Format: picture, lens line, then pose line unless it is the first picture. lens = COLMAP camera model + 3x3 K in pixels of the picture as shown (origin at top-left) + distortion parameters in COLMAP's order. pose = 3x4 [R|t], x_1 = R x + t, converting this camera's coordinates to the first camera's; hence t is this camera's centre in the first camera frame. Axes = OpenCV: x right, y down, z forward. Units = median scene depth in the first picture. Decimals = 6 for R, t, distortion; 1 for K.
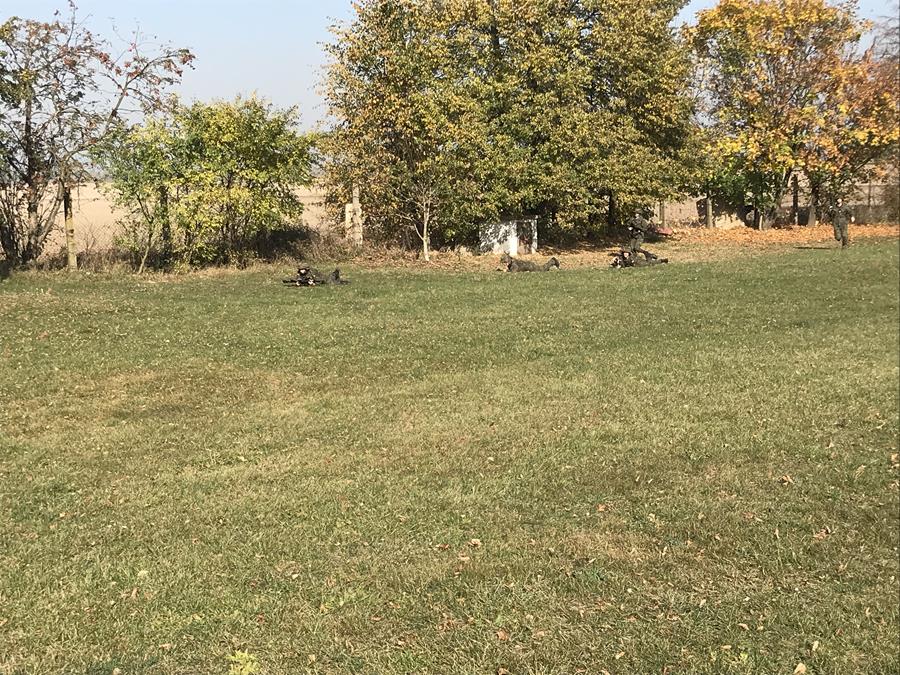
lens RADIAL K [[1359.0, 0, 450.0], [0, 1359.0, 337.5], [0, 0, 1]] dist [0.023589, 0.035309]
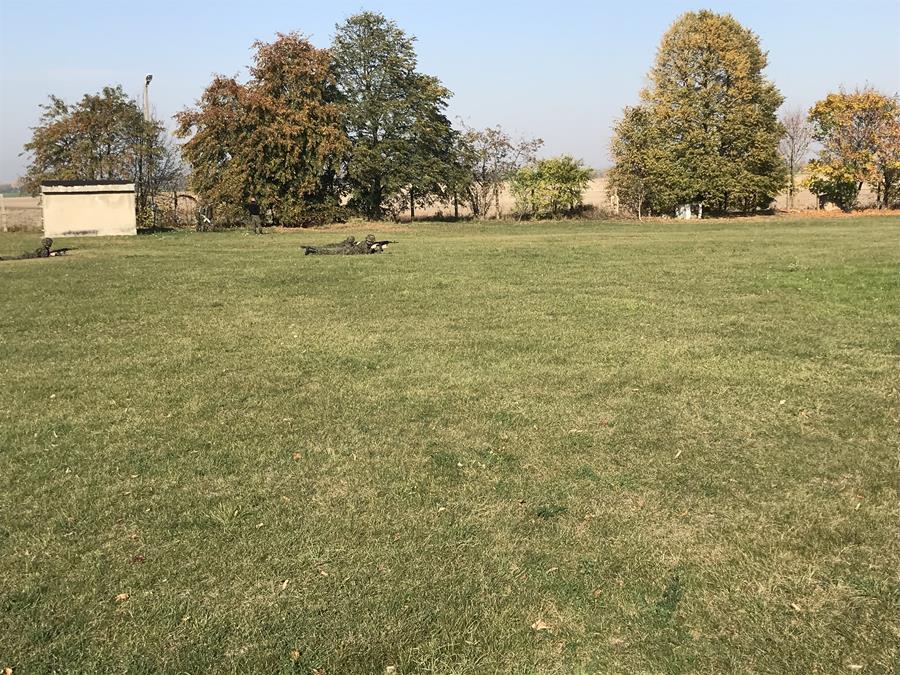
lens RADIAL K [[1073.1, 0, 446.7], [0, 1073.1, 334.5], [0, 0, 1]] dist [0.188962, -0.677517]
pose [[0.929587, 0.055488, -0.364402, 0.374613], [-0.045961, 0.998338, 0.034772, 0.096070], [0.365725, -0.015576, 0.930592, -0.923251]]
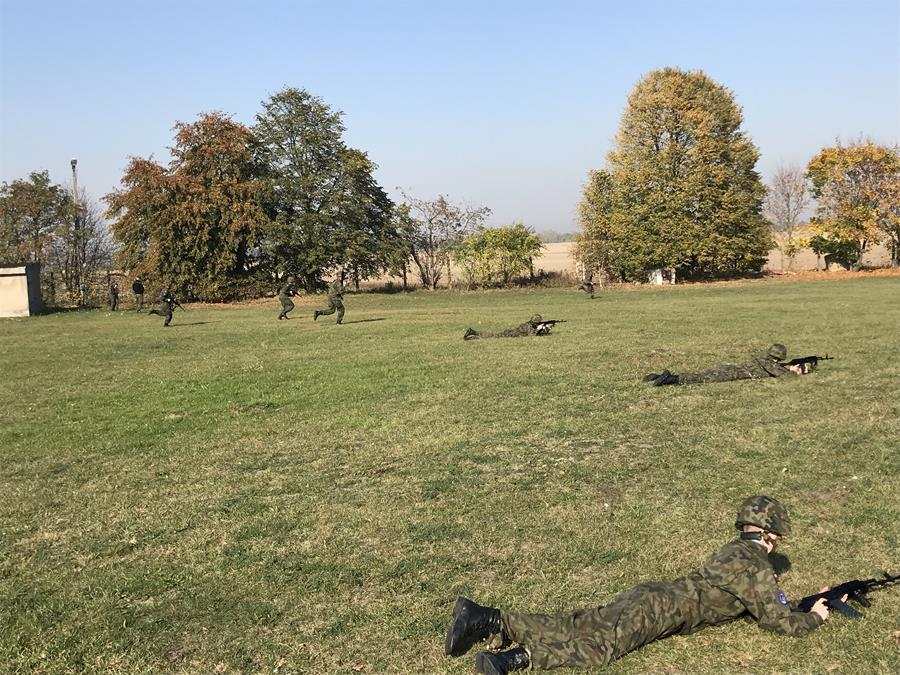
lens RADIAL K [[1073.1, 0, 446.7], [0, 1073.1, 334.5], [0, 0, 1]] dist [0.188962, -0.677517]
pose [[0.861205, 0.023523, -0.507713, 0.690381], [-0.035482, 0.999274, -0.013890, 0.059583], [0.507018, 0.029977, 0.861414, -0.720361]]
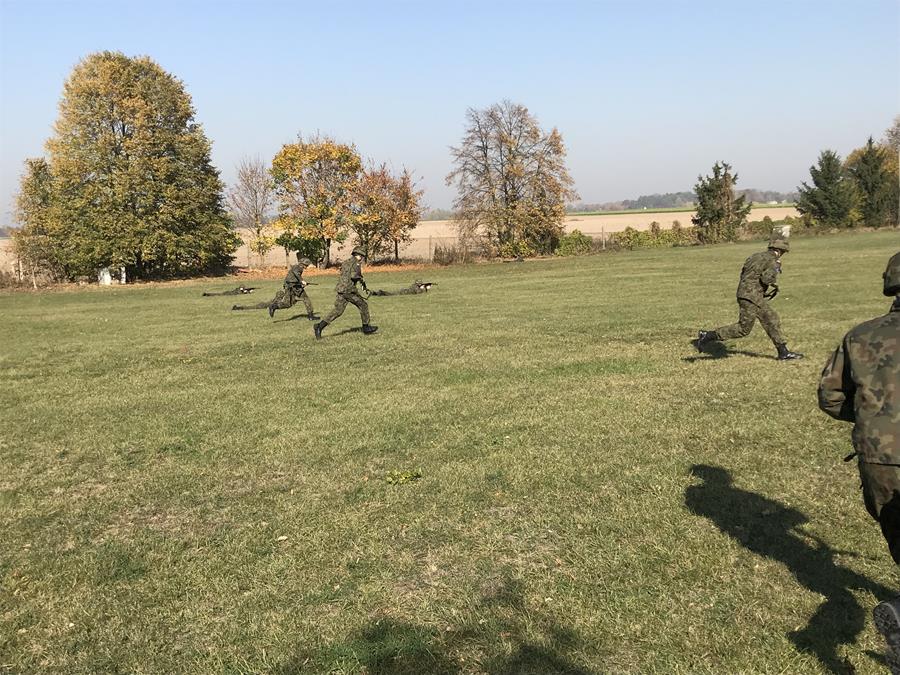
lens RADIAL K [[1073.1, 0, 446.7], [0, 1073.1, 334.5], [0, 0, 1]] dist [0.188962, -0.677517]
pose [[0.983300, 0.002561, -0.181975, 0.909116], [-0.004063, 0.999961, -0.007885, 0.025502], [0.181948, 0.008492, 0.983272, -0.536007]]
